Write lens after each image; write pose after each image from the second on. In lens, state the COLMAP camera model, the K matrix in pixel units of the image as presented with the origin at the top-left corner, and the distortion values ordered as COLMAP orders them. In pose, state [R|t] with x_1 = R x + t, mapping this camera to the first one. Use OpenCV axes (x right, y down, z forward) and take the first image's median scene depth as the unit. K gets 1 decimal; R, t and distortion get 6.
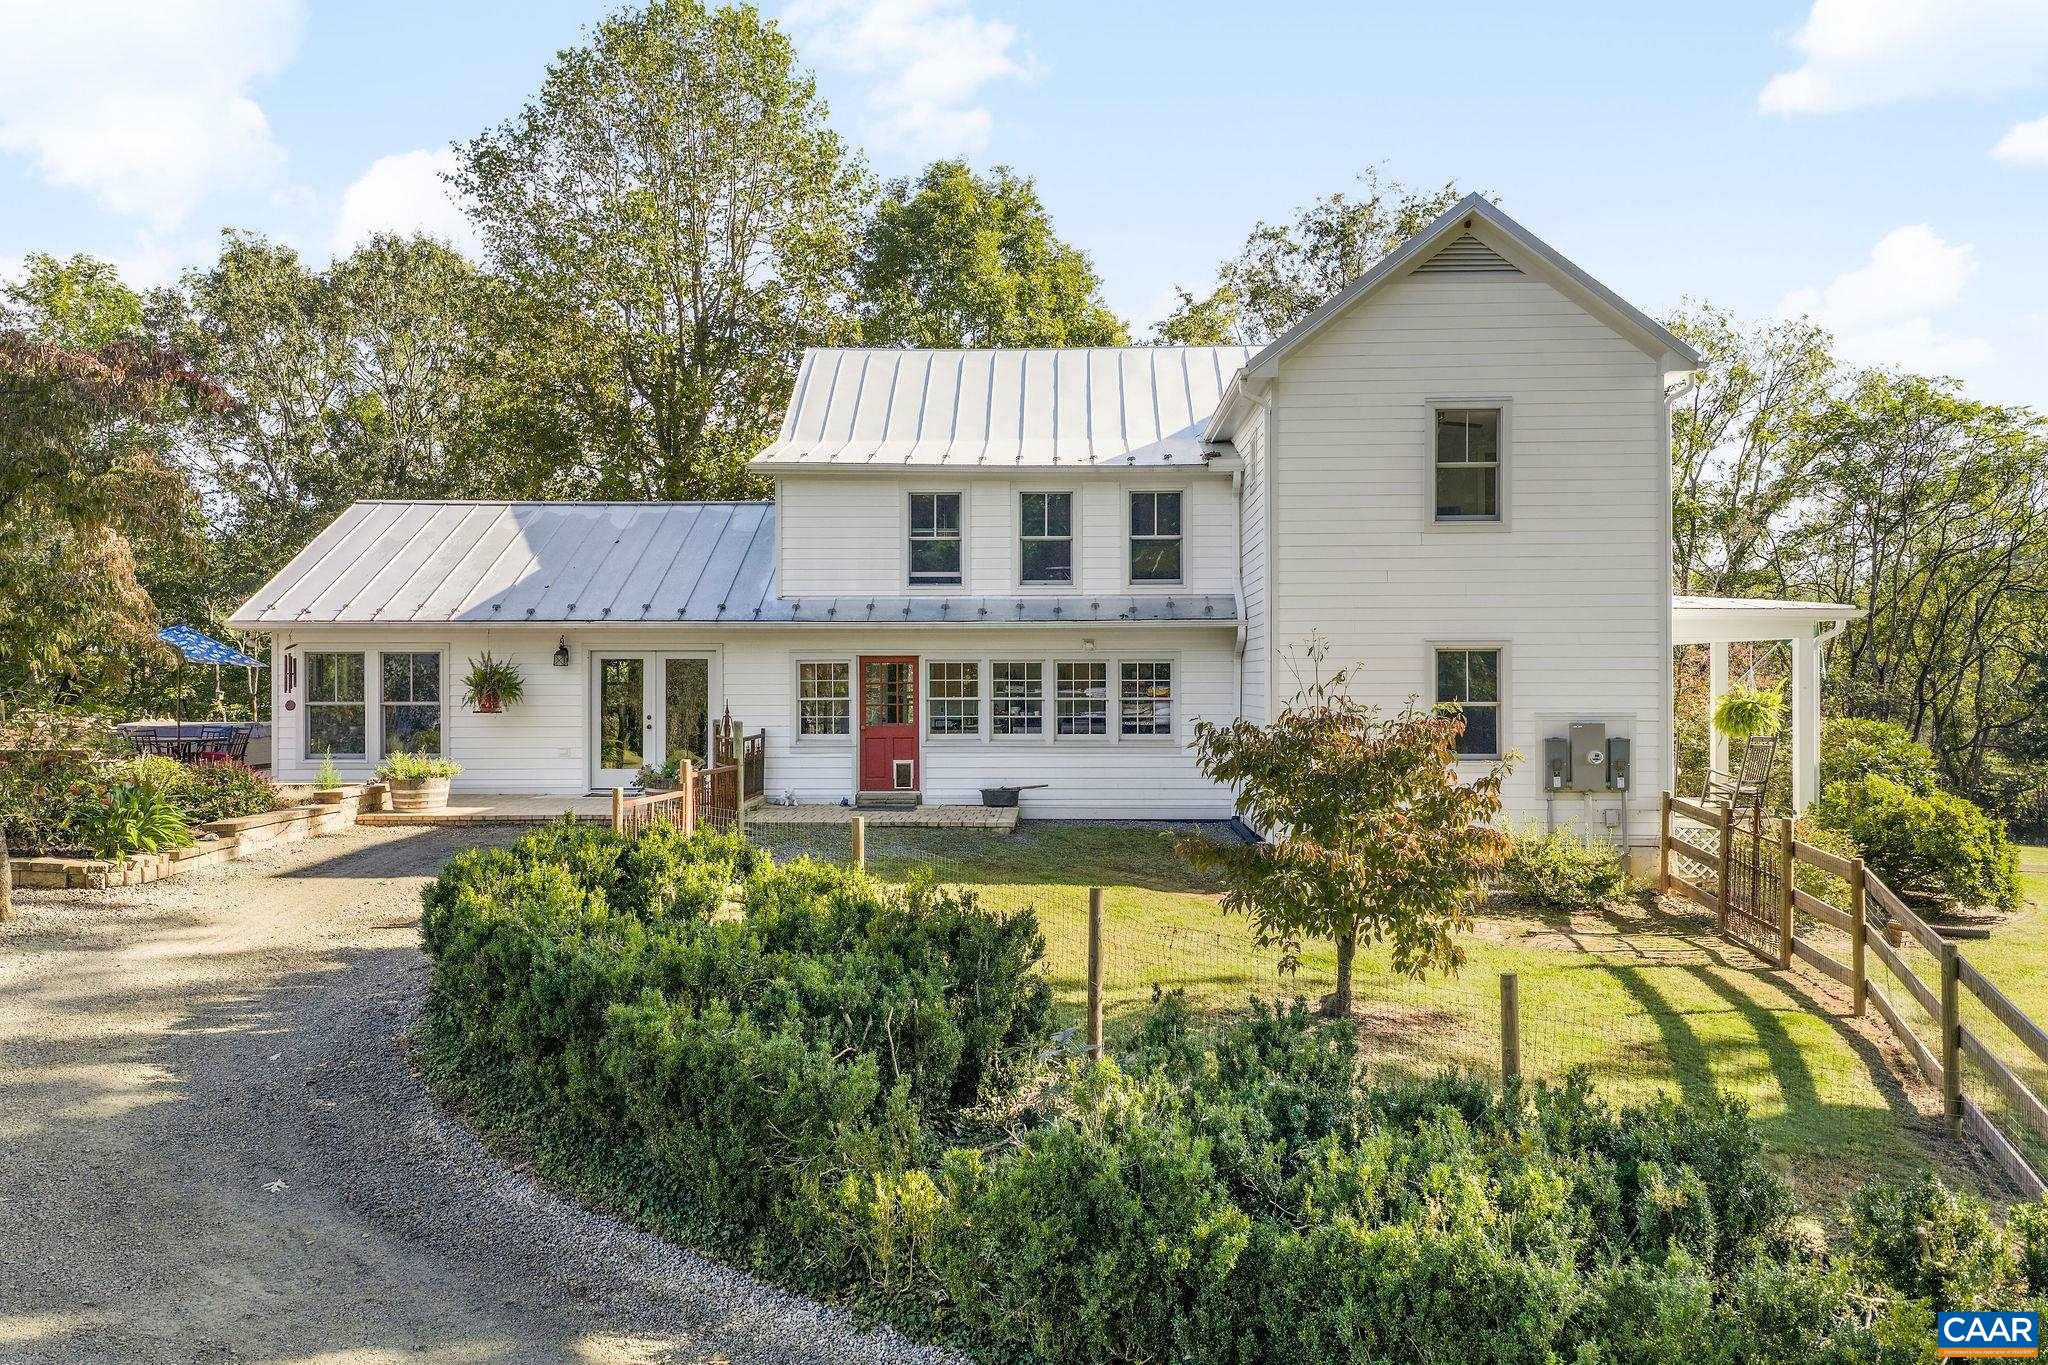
lens RADIAL K [[1621.8, 0, 1024.0], [0, 1621.8, 682.5], [0, 0, 1]] dist [-0.005412, -0.005991]
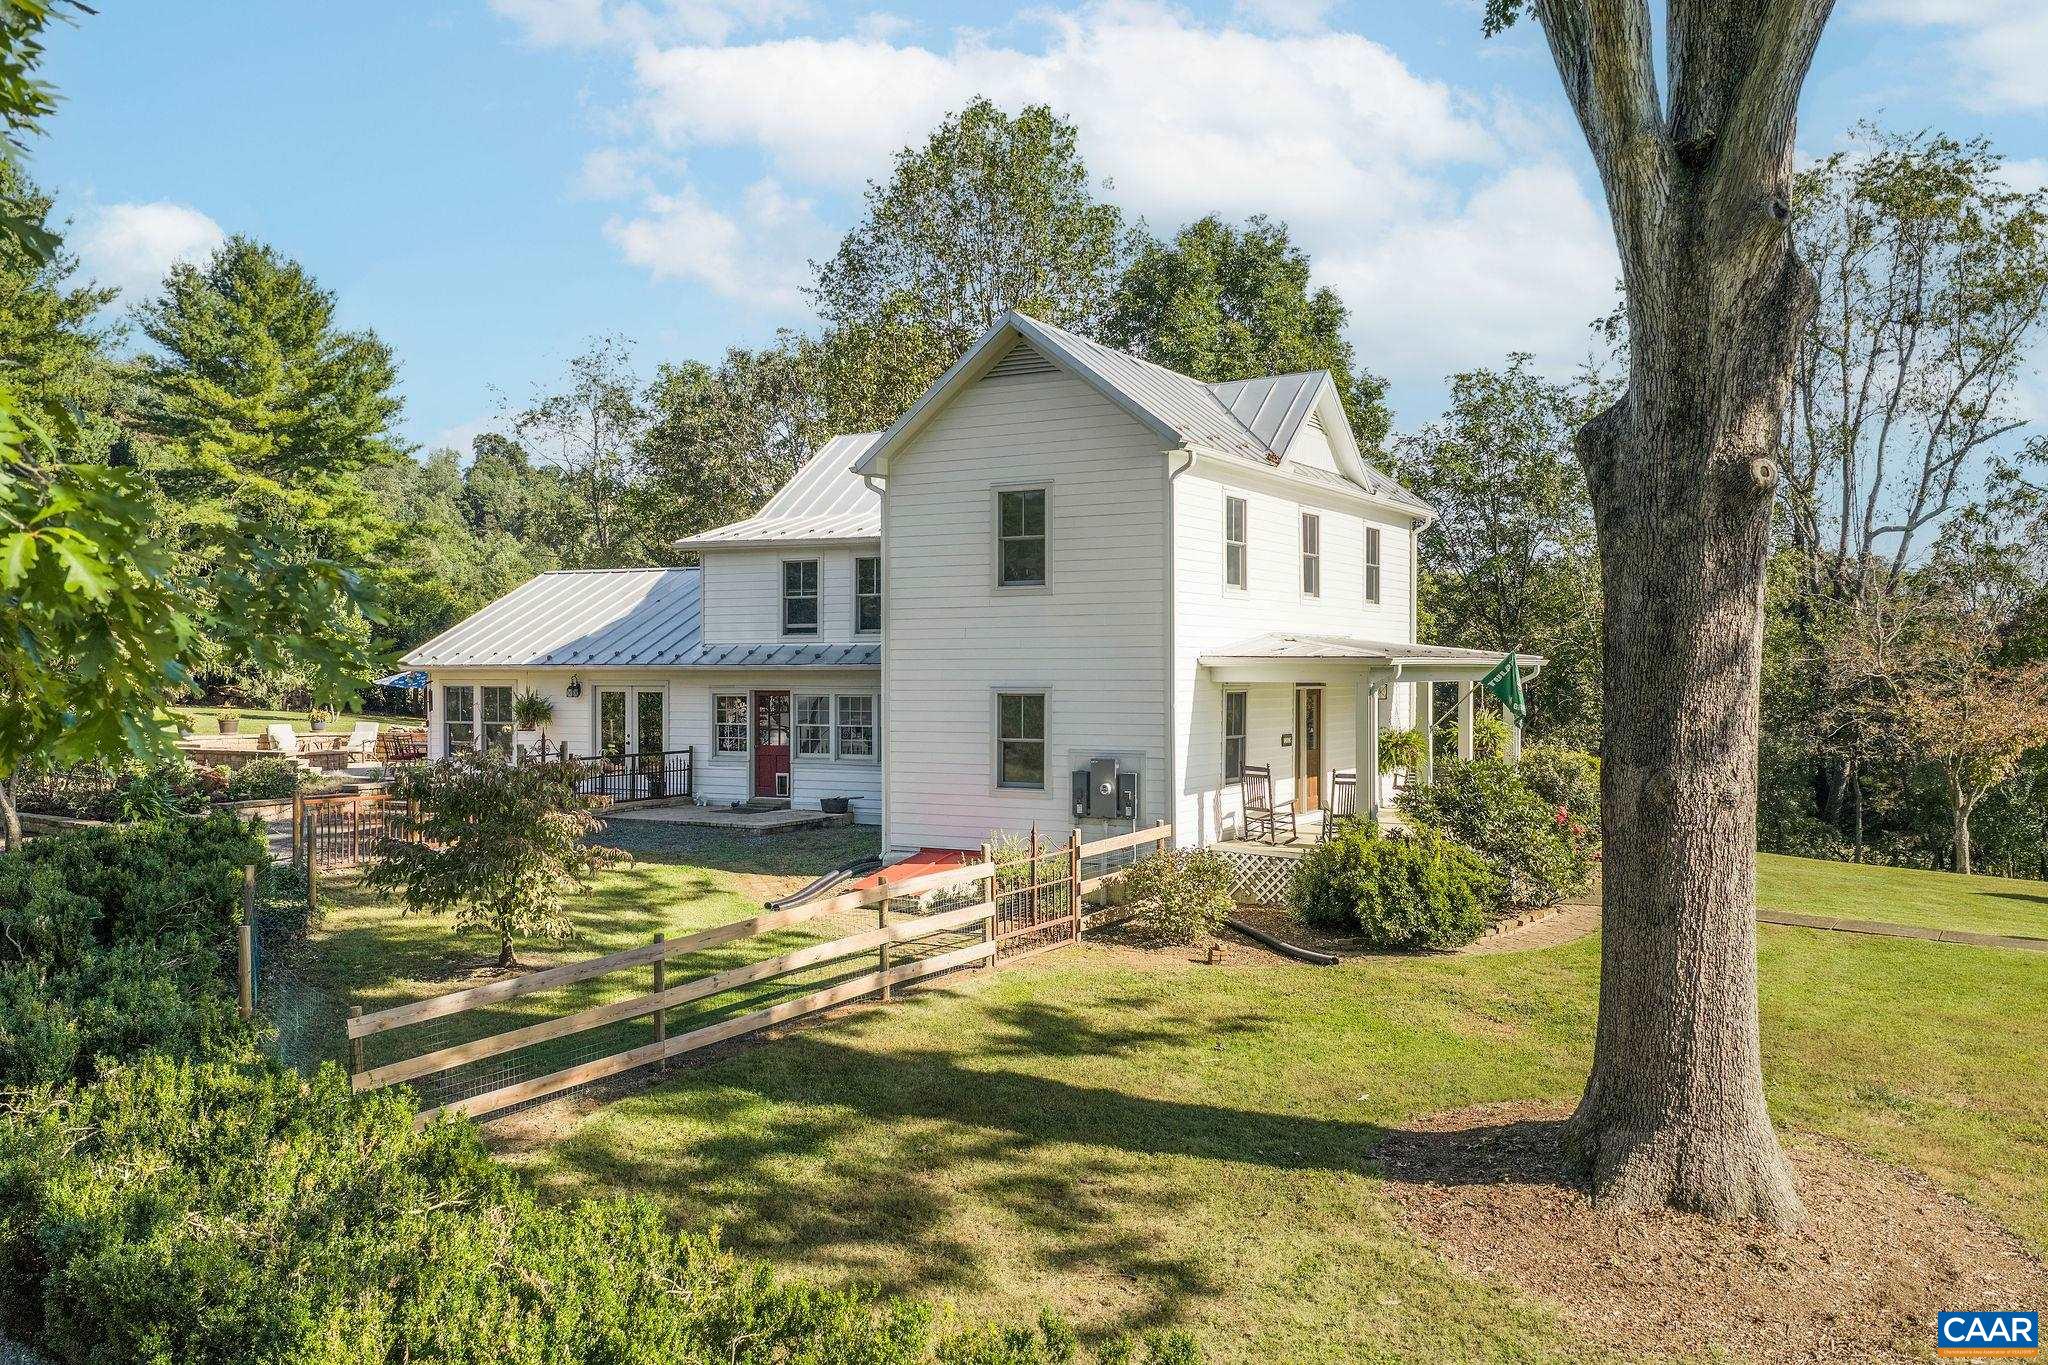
lens RADIAL K [[1621.8, 0, 1024.0], [0, 1621.8, 682.5], [0, 0, 1]] dist [-0.005412, -0.005991]
pose [[0.895792, 0.003046, -0.444464, 0.660526], [-0.002561, 0.999995, 0.001692, -0.025488], [0.444467, -0.000377, 0.895795, -0.049574]]
